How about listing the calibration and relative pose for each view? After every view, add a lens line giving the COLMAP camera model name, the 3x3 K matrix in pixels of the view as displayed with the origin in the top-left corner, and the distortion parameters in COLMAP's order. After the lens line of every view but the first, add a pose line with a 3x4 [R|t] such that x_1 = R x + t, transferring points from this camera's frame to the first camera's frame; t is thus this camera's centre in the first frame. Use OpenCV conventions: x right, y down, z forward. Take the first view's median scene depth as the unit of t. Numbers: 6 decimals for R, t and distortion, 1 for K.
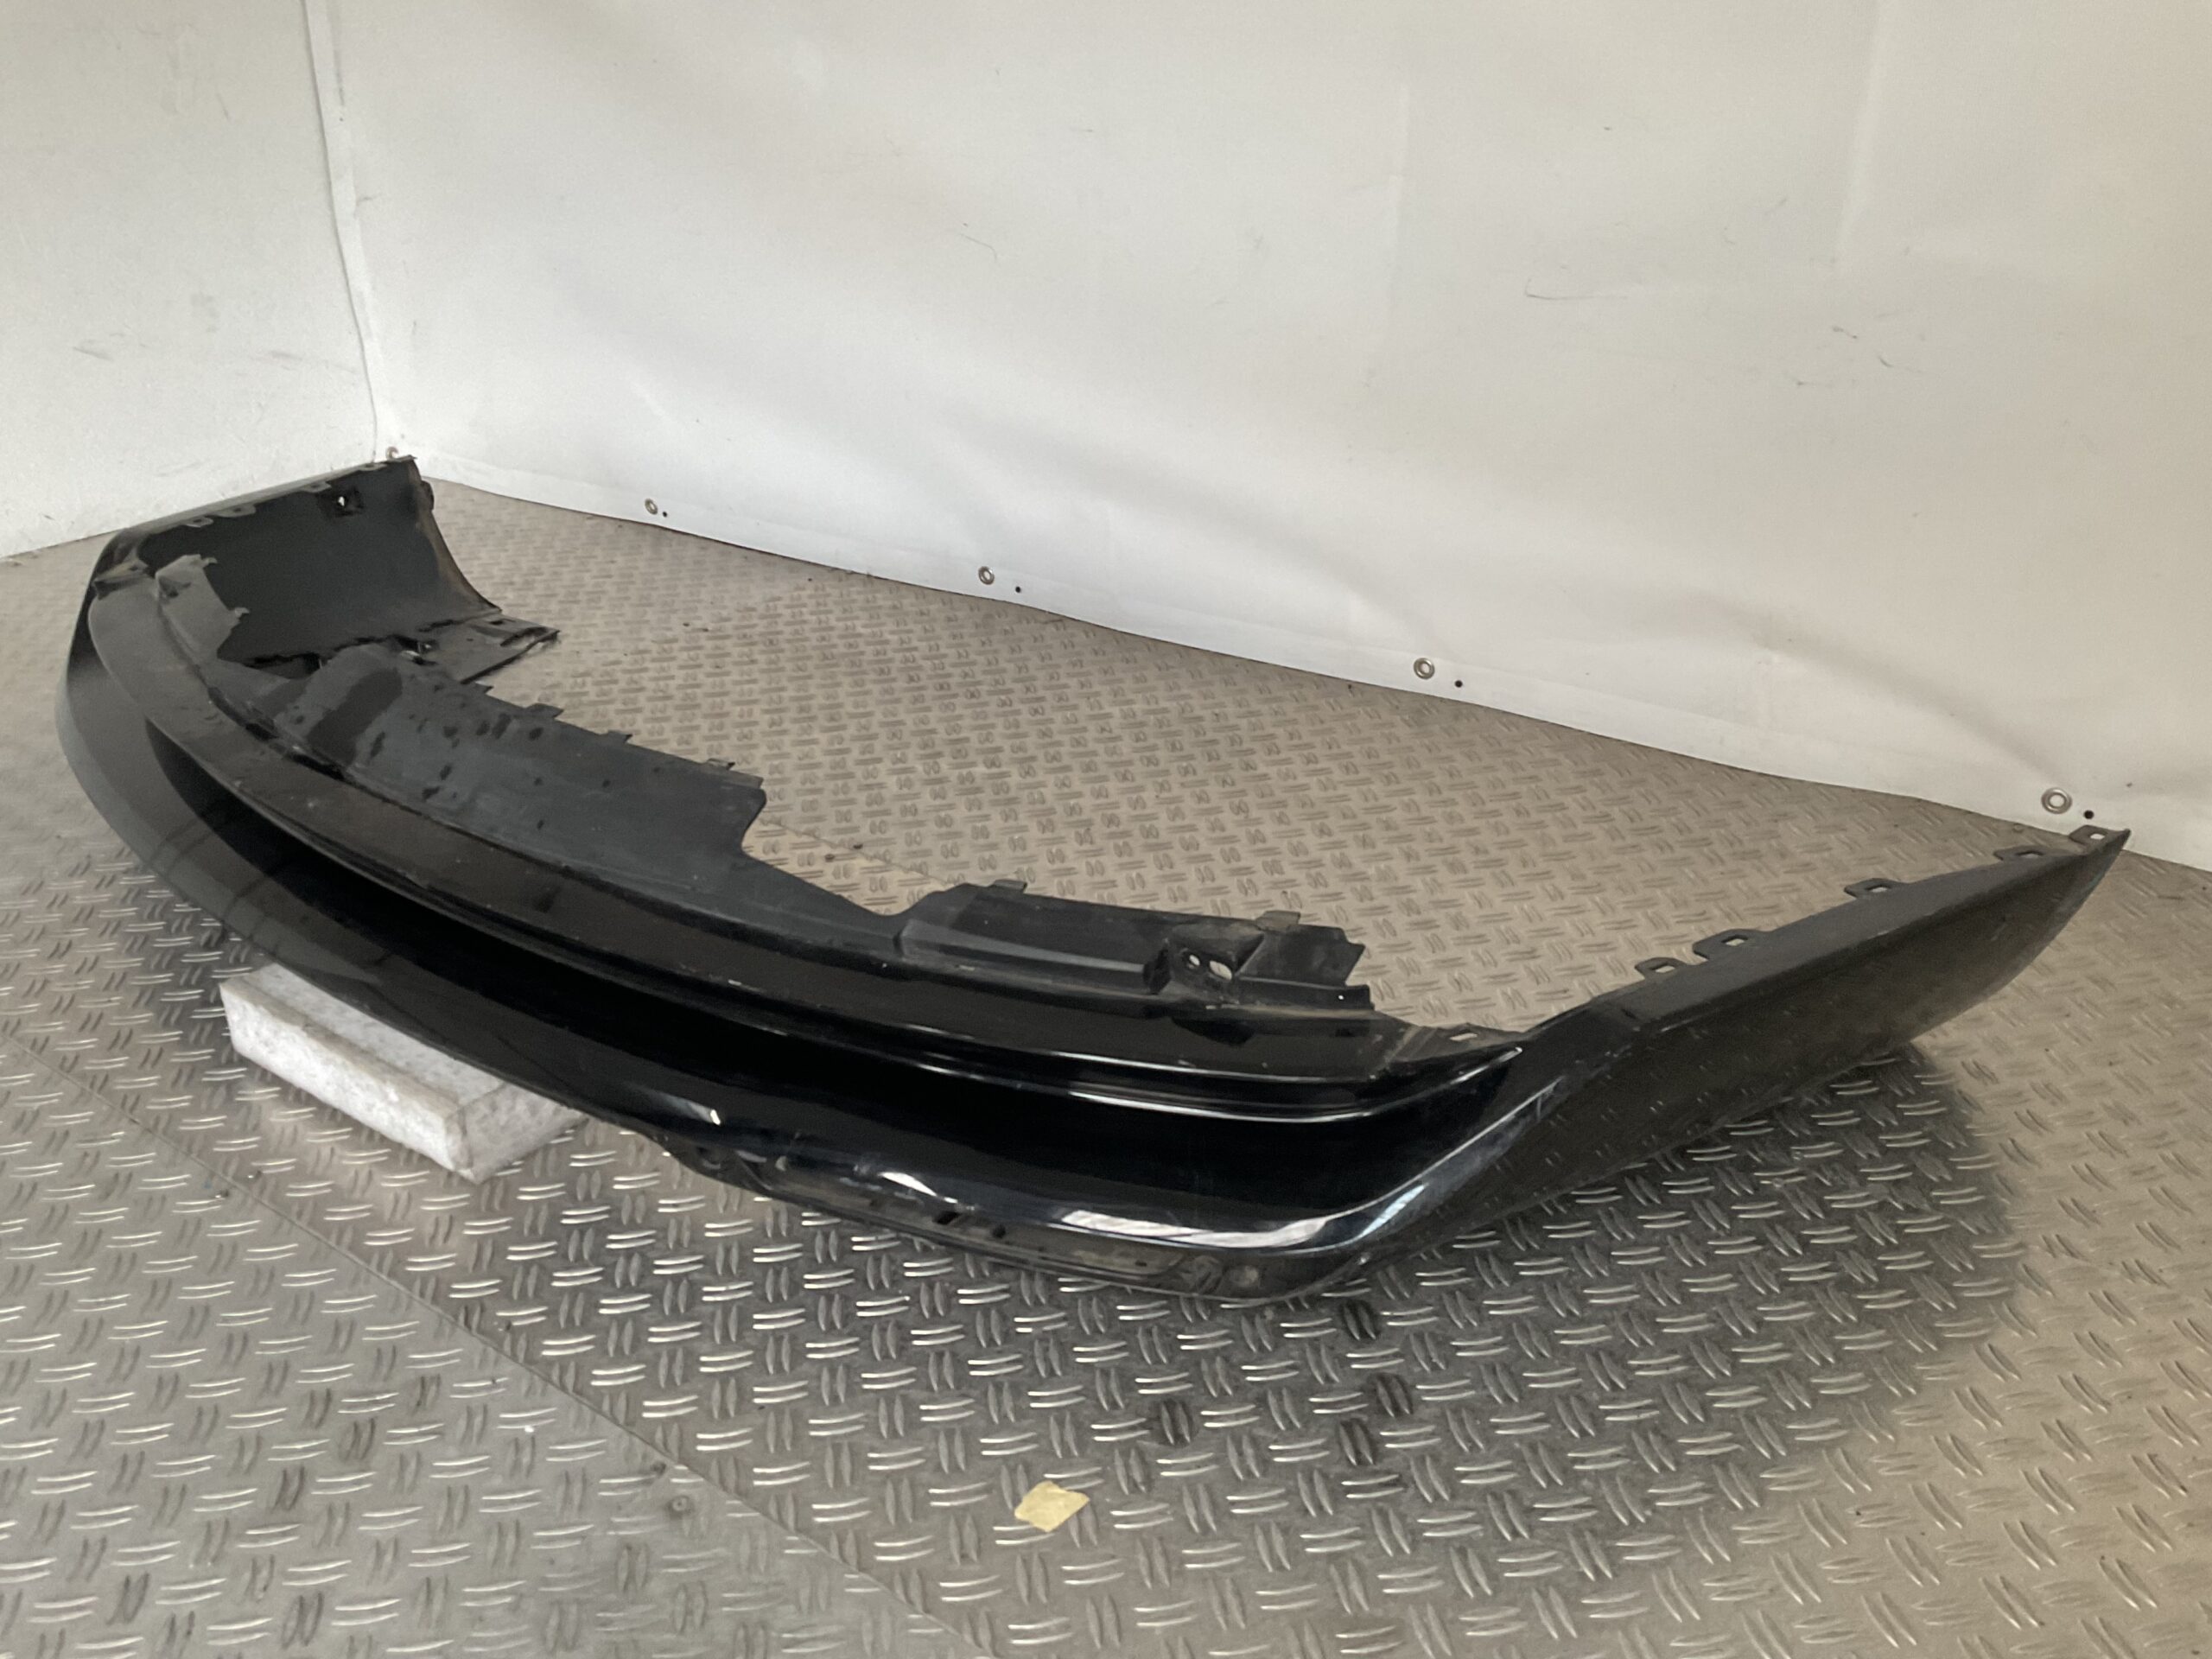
lens RADIAL K [[1851.2, 0, 1104.3], [0, 1851.2, 847.9], [0, 0, 1]] dist [0.057785, -0.100844]
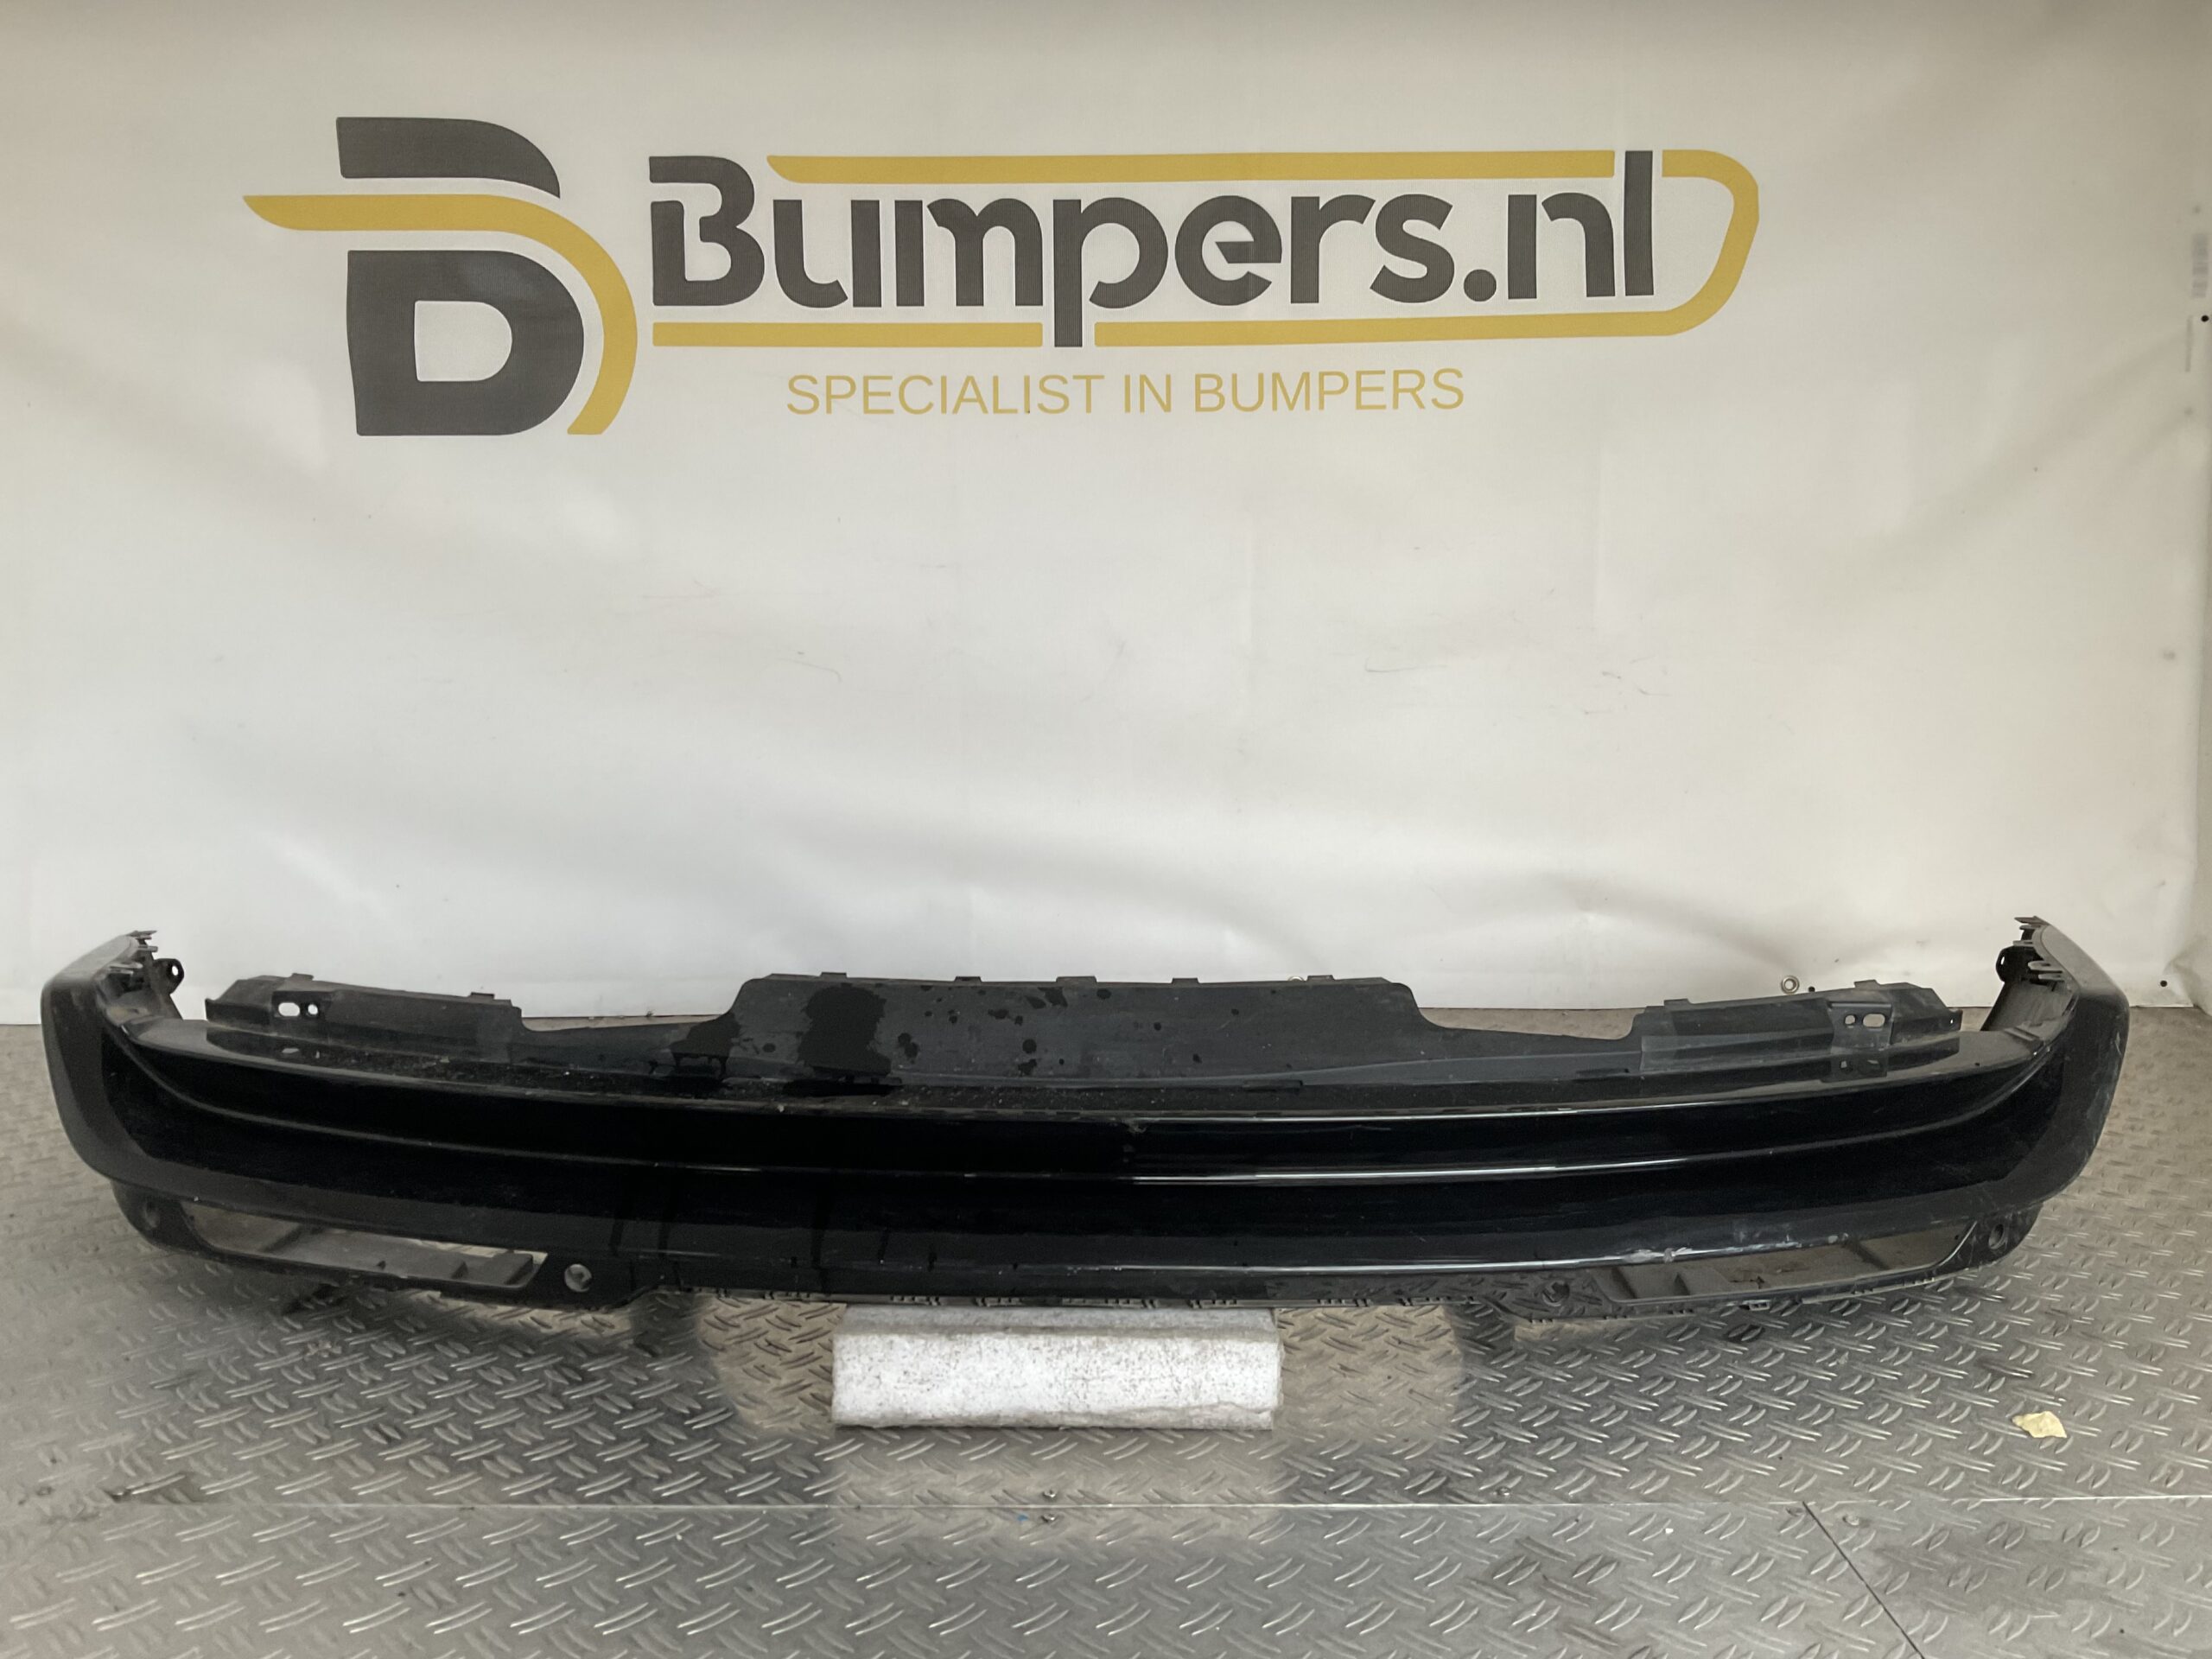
lens RADIAL K [[1851.2, 0, 1099.0], [0, 1851.2, 838.9], [0, 0, 1]] dist [0.057785, -0.100844]
pose [[0.795984, -0.055214, 0.602794, -1.081545], [0.251547, 0.935945, -0.246436, 0.125297], [-0.550575, 0.347790, 0.758886, 0.261300]]
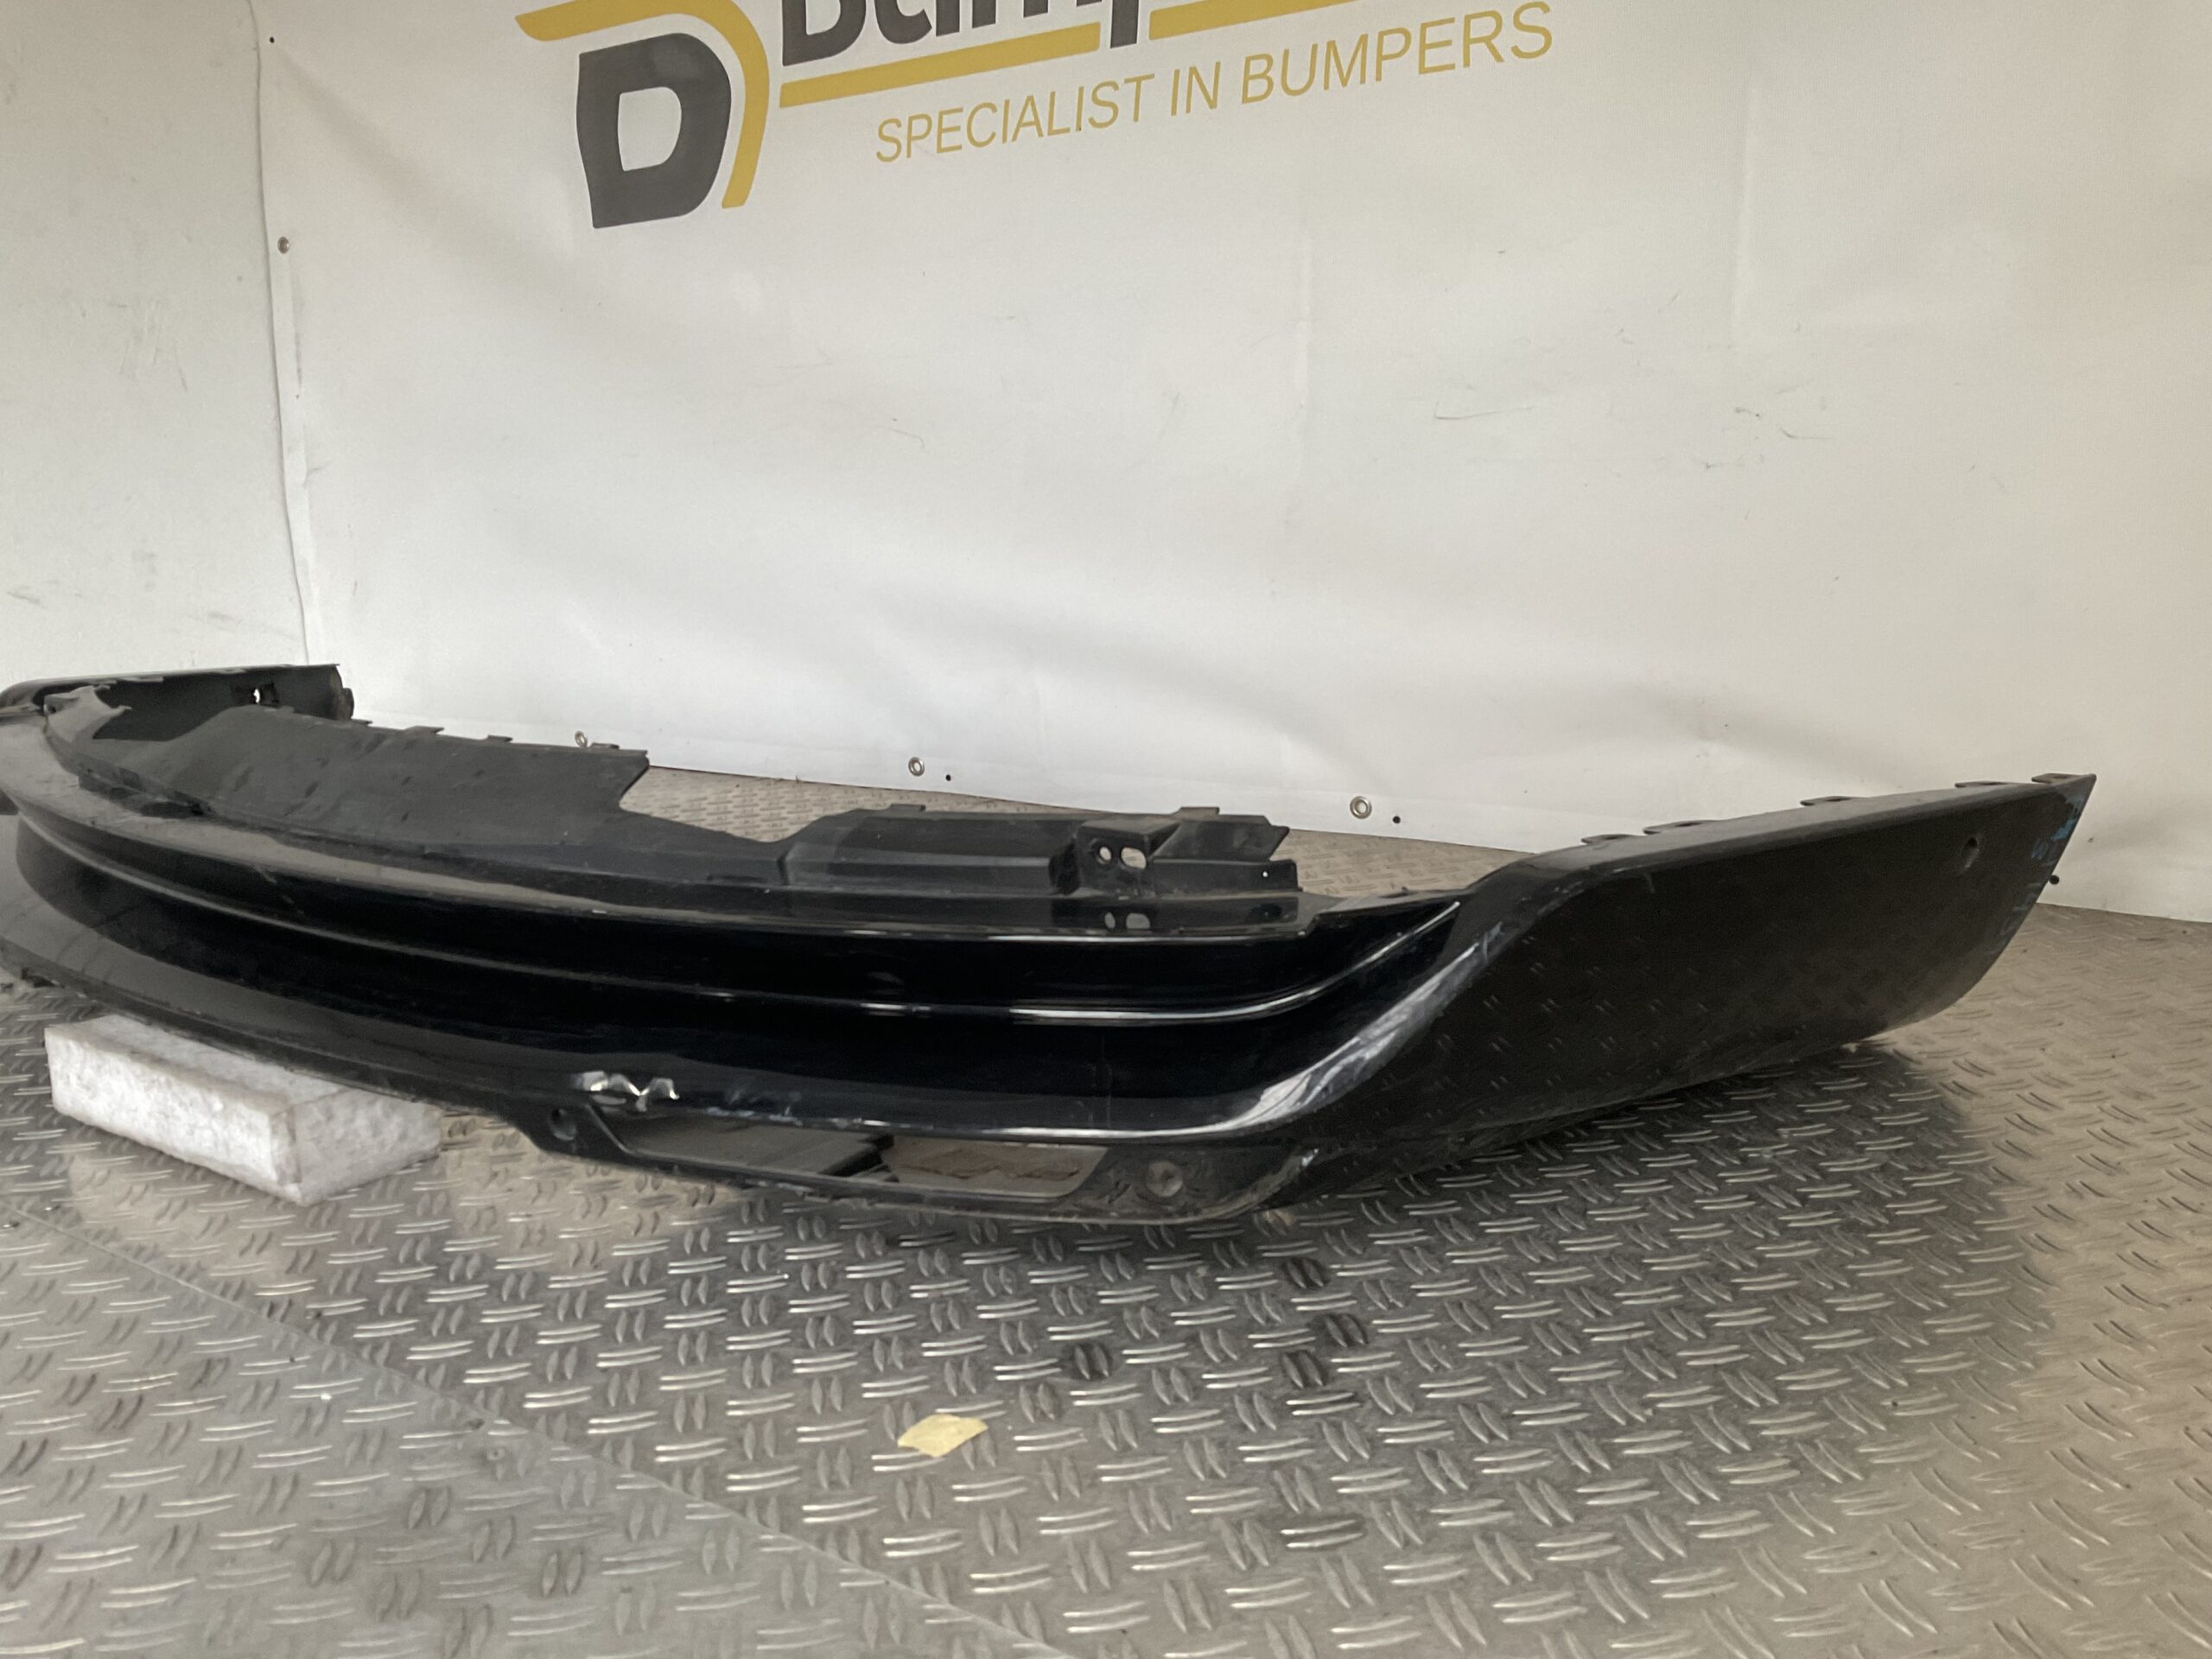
lens RADIAL K [[1851.2, 0, 1109.6], [0, 1851.2, 845.6], [0, 0, 1]] dist [0.057785, -0.100844]
pose [[0.999540, -0.016752, 0.025296, 0.026996], [0.022345, 0.970452, -0.240258, 0.266208], [-0.020523, 0.240713, 0.970379, 0.108755]]
